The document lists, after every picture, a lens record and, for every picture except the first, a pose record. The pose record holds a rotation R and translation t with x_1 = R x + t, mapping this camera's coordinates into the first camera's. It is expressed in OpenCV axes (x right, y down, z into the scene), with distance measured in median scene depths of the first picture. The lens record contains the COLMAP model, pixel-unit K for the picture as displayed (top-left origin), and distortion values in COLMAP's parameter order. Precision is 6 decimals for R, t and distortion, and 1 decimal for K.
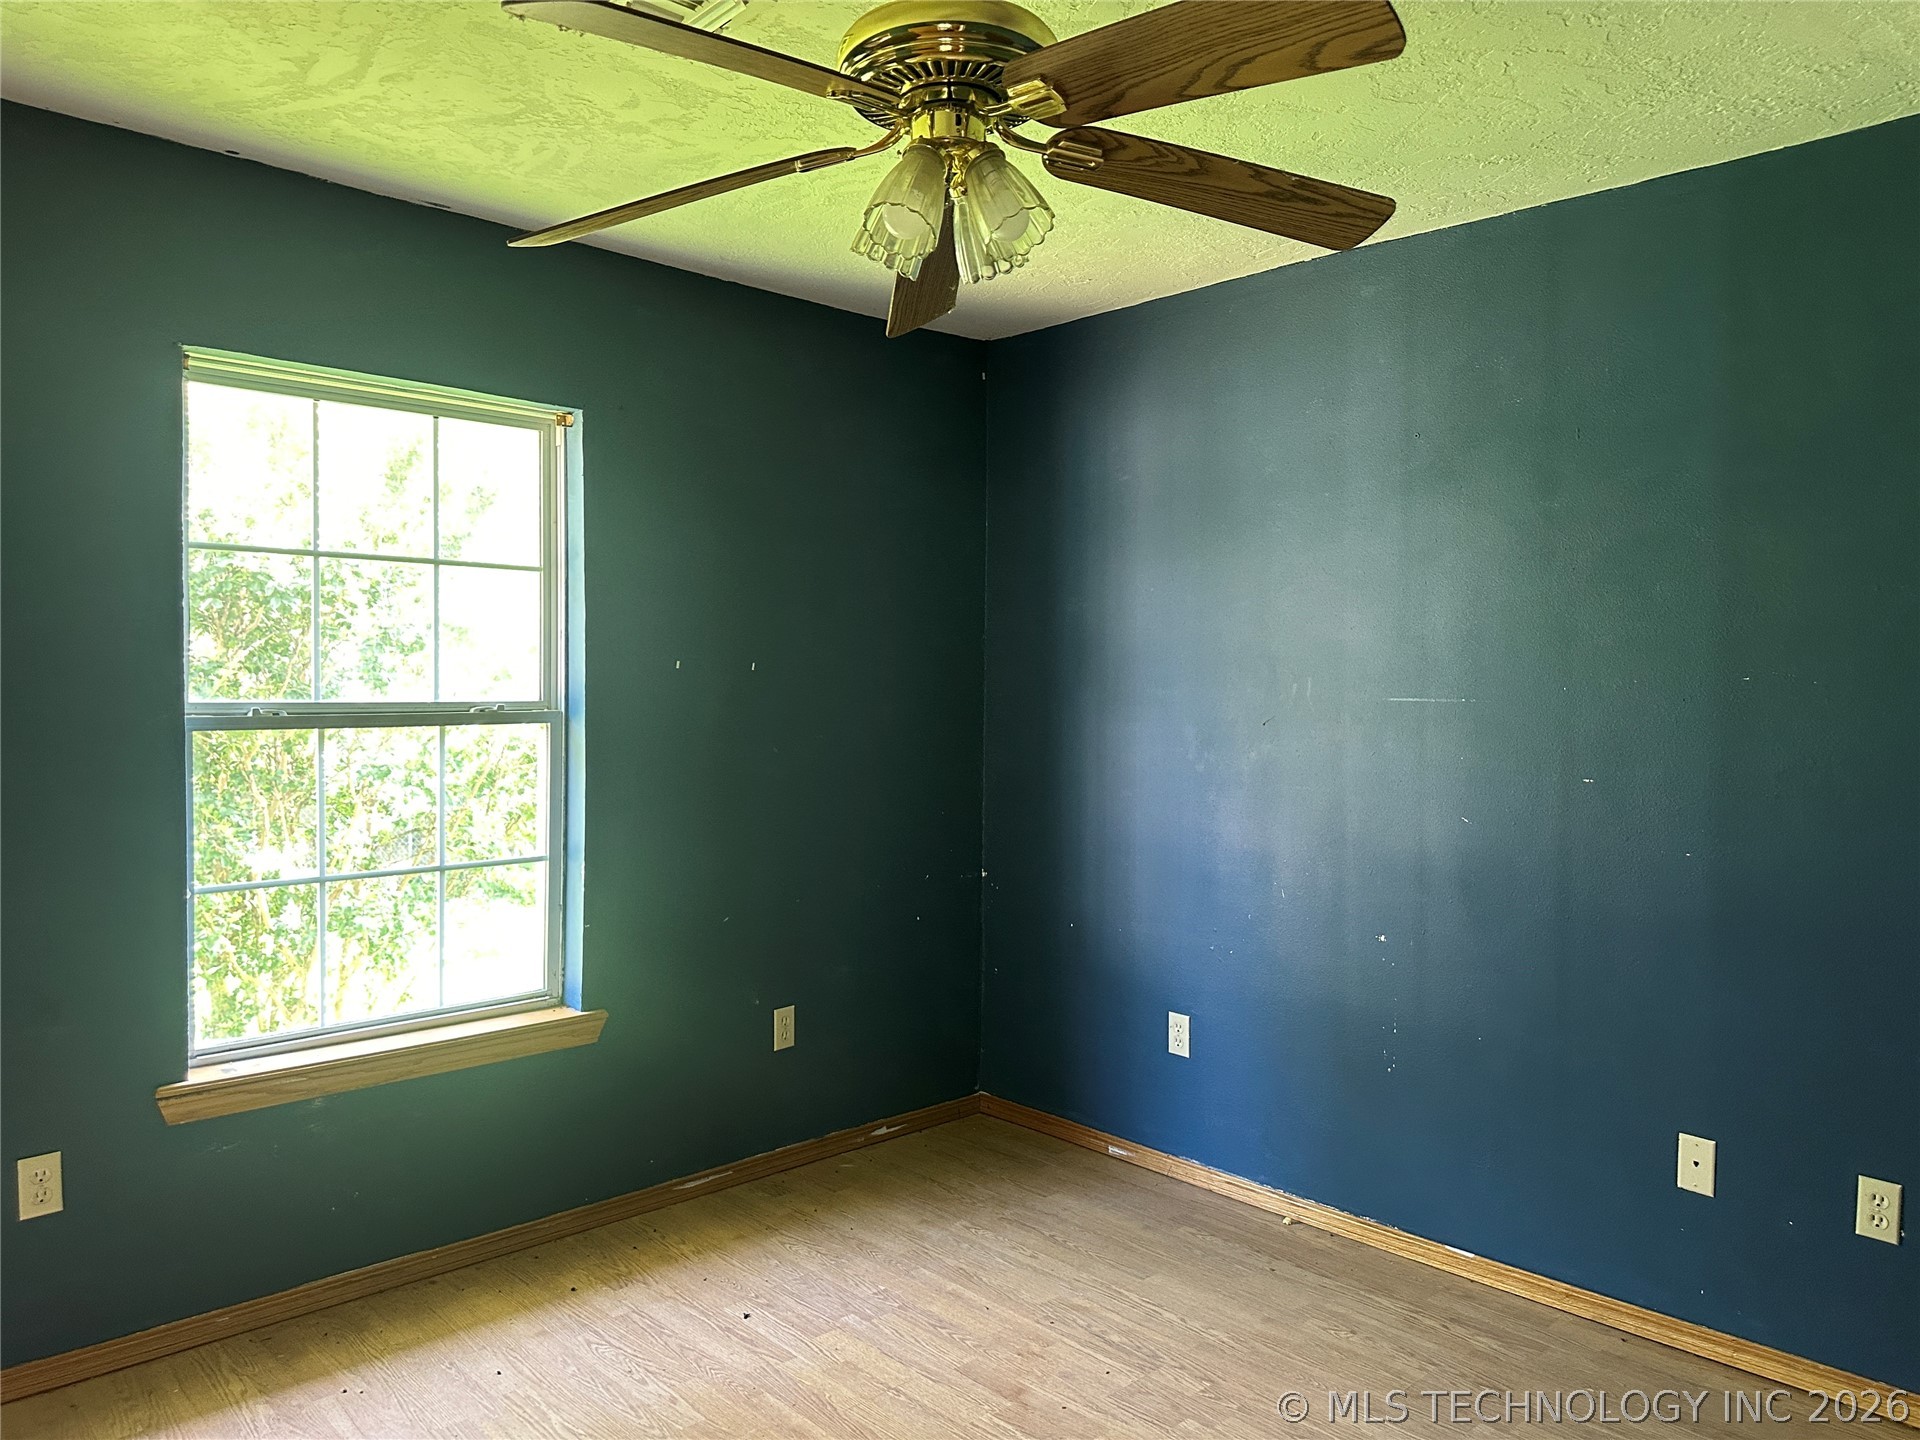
lens RADIAL K [[1356.2, 0, 958.1], [0, 1356.2, 722.7], [0, 0, 1]] dist [0.046286, -0.048308]
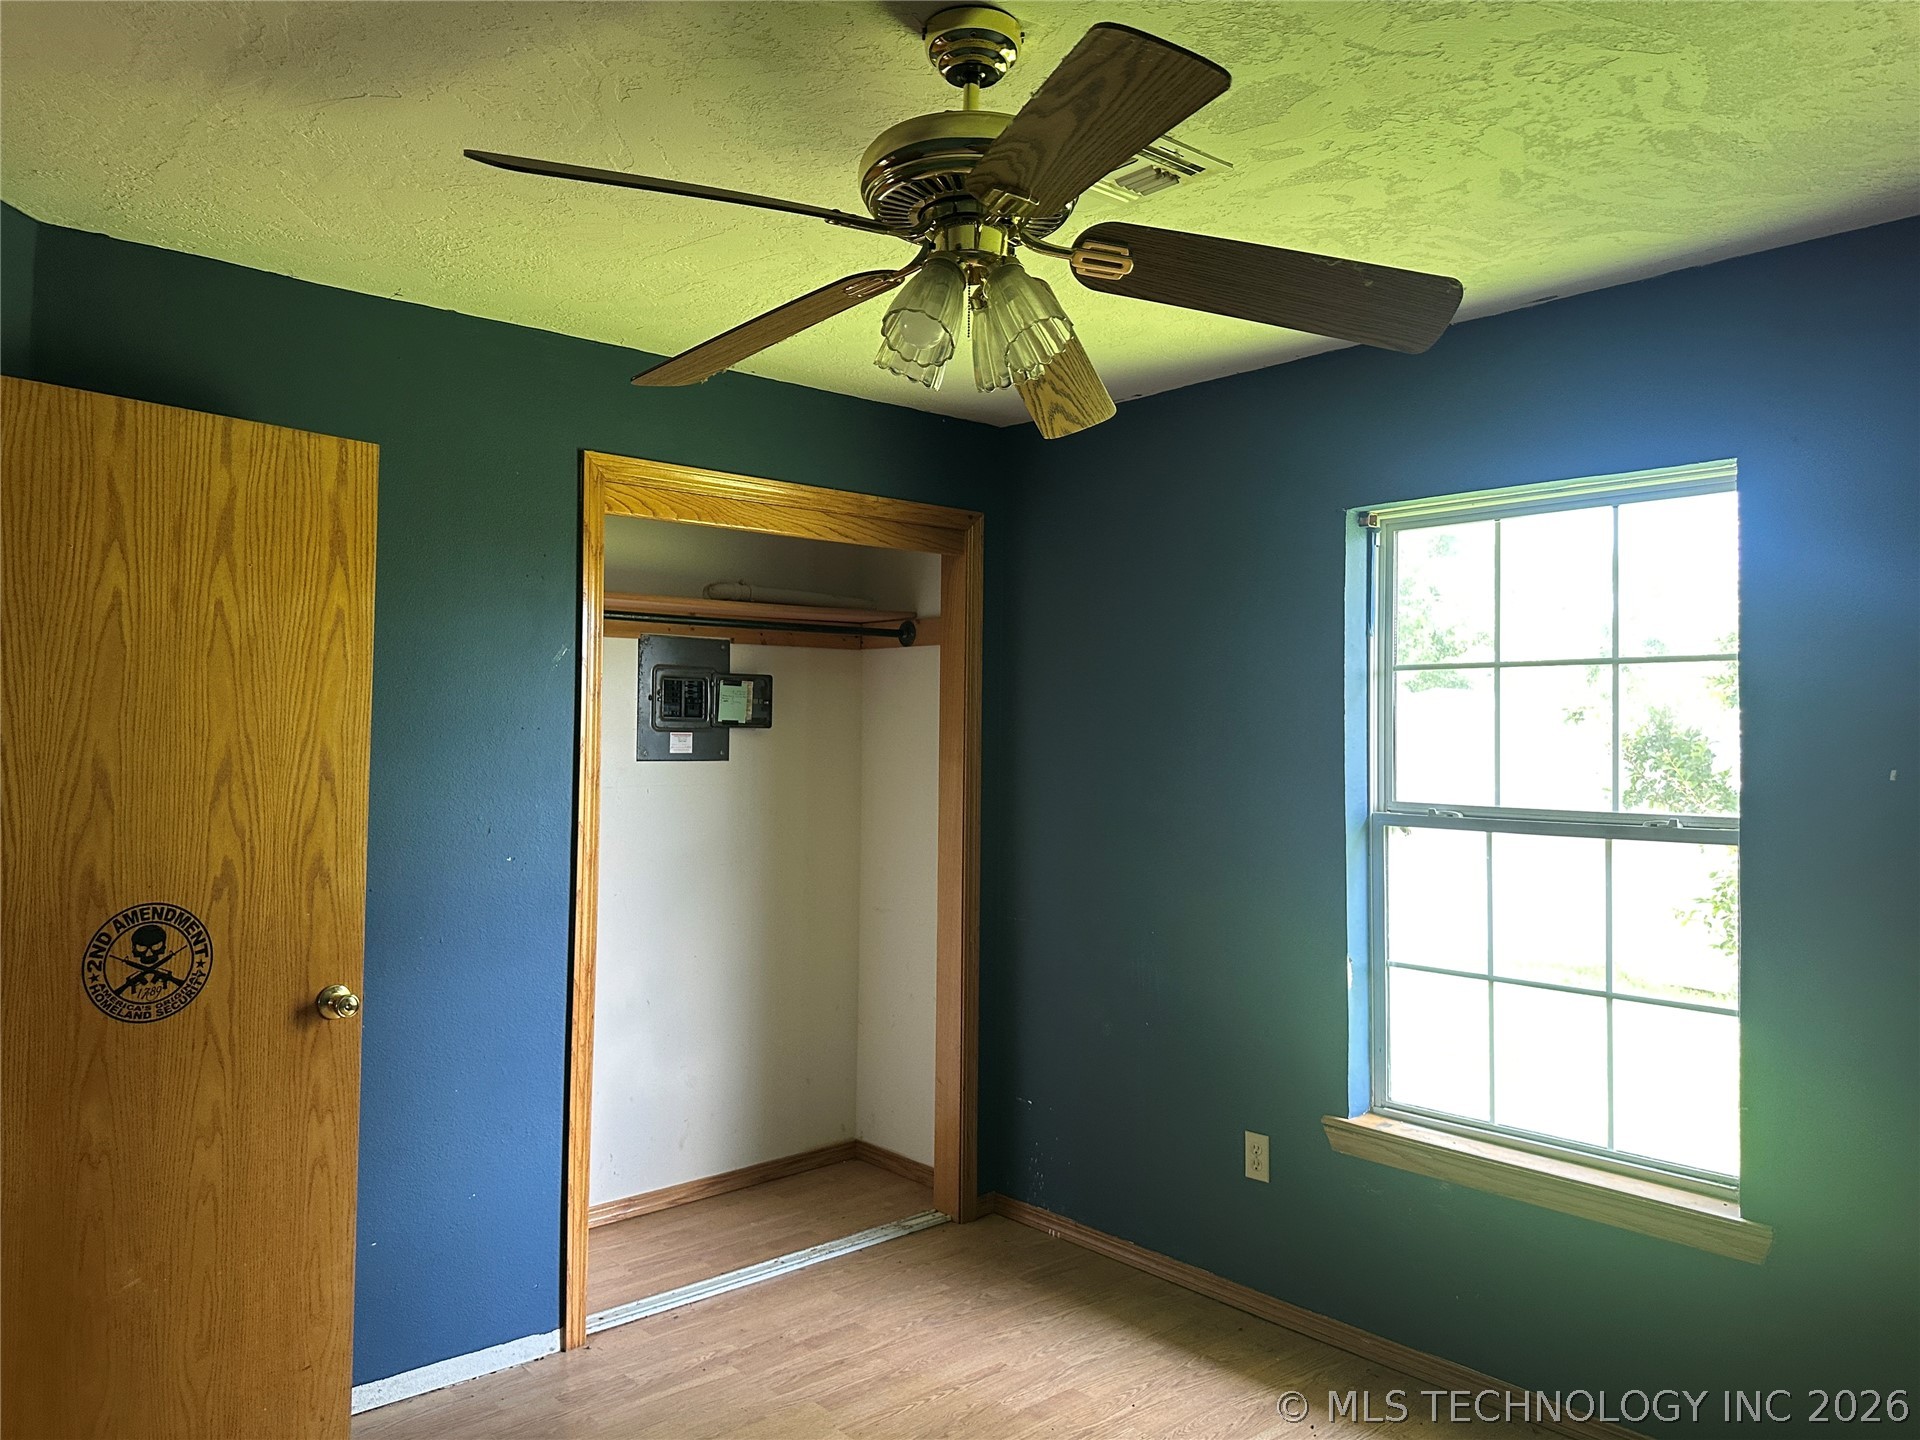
lens RADIAL K [[1356.2, 0, 950.5], [0, 1356.2, 721.5], [0, 0, 1]] dist [0.046286, -0.048308]
pose [[-0.014704, -0.033507, -0.999330, 0.594767], [-0.055616, 0.997919, -0.032642, -0.023197], [0.998344, 0.055099, -0.016537, 0.612483]]
